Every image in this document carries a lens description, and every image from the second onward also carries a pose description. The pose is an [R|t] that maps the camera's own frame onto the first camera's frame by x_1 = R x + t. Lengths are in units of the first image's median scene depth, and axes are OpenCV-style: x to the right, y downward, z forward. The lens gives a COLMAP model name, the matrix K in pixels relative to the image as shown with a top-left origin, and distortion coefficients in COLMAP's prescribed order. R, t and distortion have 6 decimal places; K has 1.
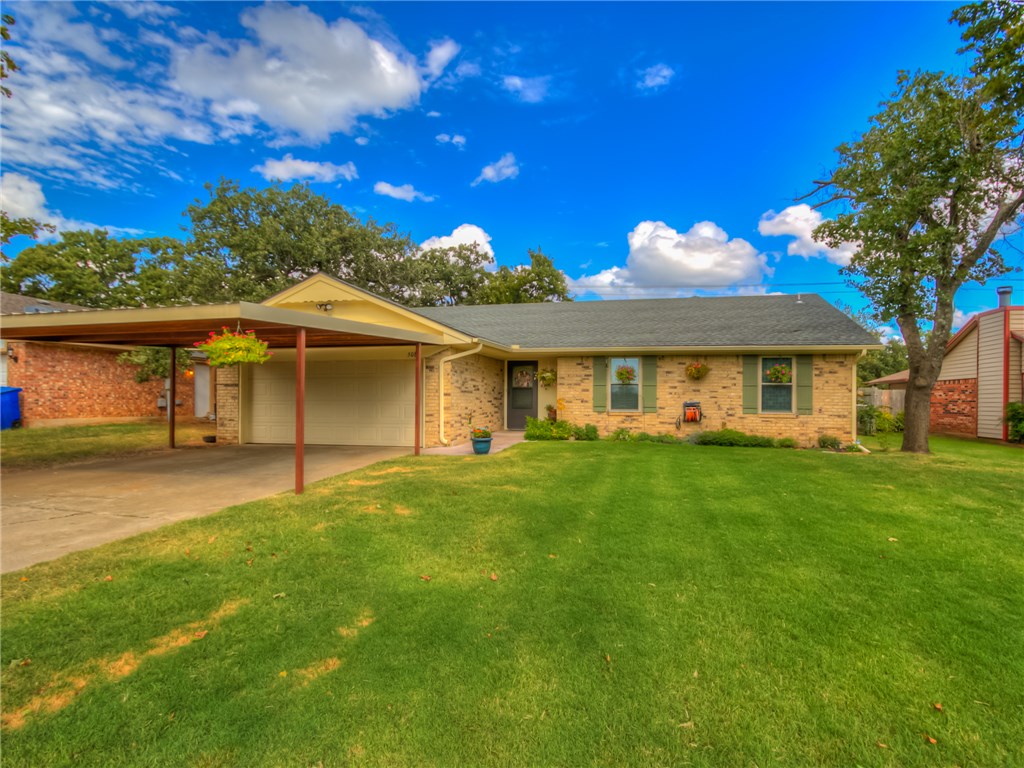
lens RADIAL K [[557.4, 0, 518.5], [0, 557.4, 390.8], [0, 0, 1]] dist [-0.006425, -0.000479]
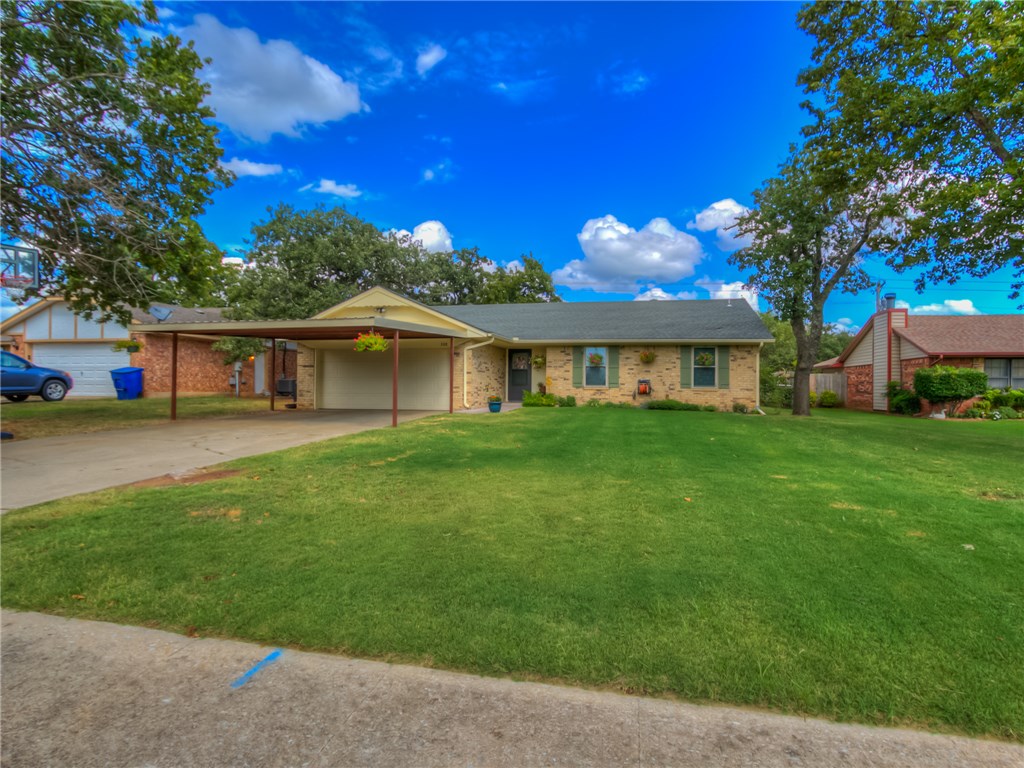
lens RADIAL K [[563.7, 0, 515.1], [0, 563.7, 371.2], [0, 0, 1]] dist [-0.004813, -0.000646]
pose [[0.999880, 0.003489, 0.015097, -0.027806], [-0.003283, 0.999902, -0.013620, 0.018572], [-0.015143, 0.013569, 0.999793, -0.376472]]
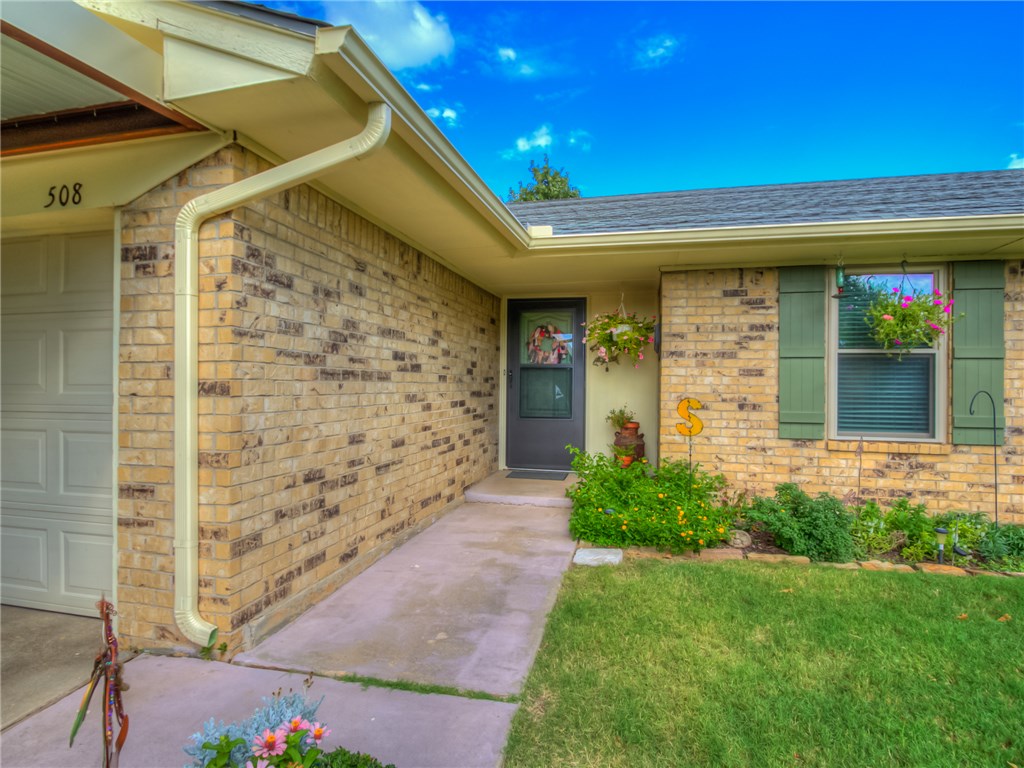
lens RADIAL K [[563.7, 0, 515.1], [0, 563.7, 371.2], [0, 0, 1]] dist [-0.004813, -0.000646]
pose [[0.999972, 0.003005, 0.006794, -0.020655], [-0.002947, 0.999960, -0.008486, 0.001701], [-0.006819, 0.008465, 0.999941, 0.690309]]
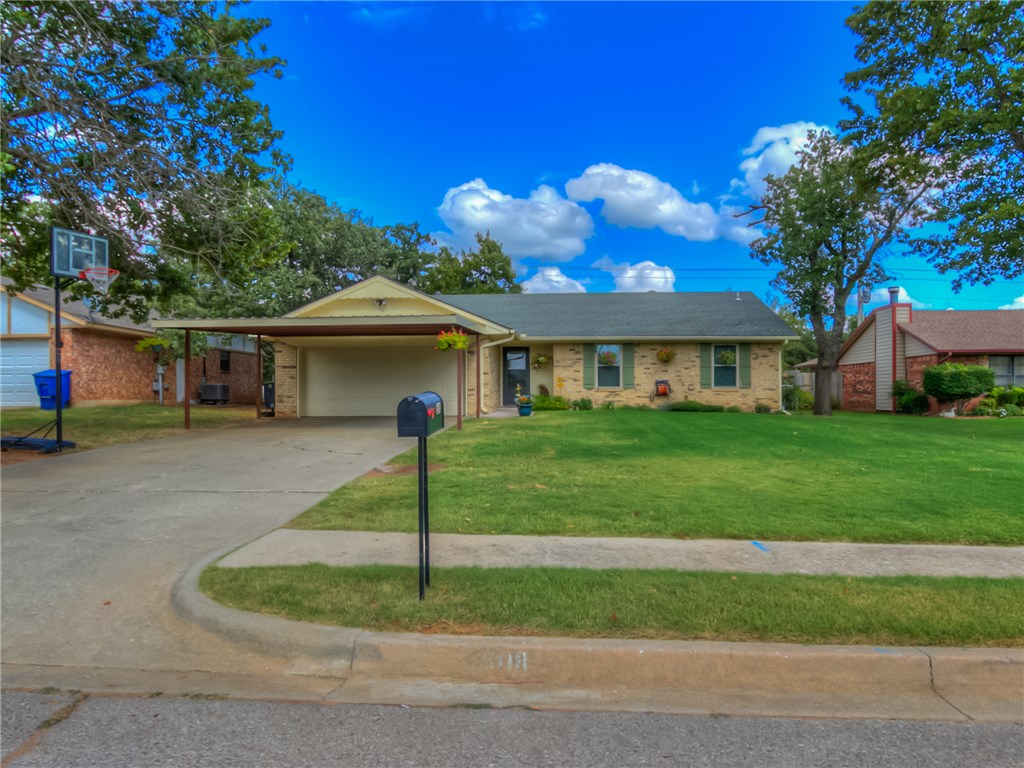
lens RADIAL K [[733.8, 0, 491.7], [0, 733.8, 383.5], [0, 0, 1]] dist [-0.003574, 0.001449]
pose [[0.986542, -0.005633, 0.163410, -0.334697], [0.005741, 0.999984, -0.000184, 0.025805], [-0.163407, 0.001120, 0.986558, -0.568342]]
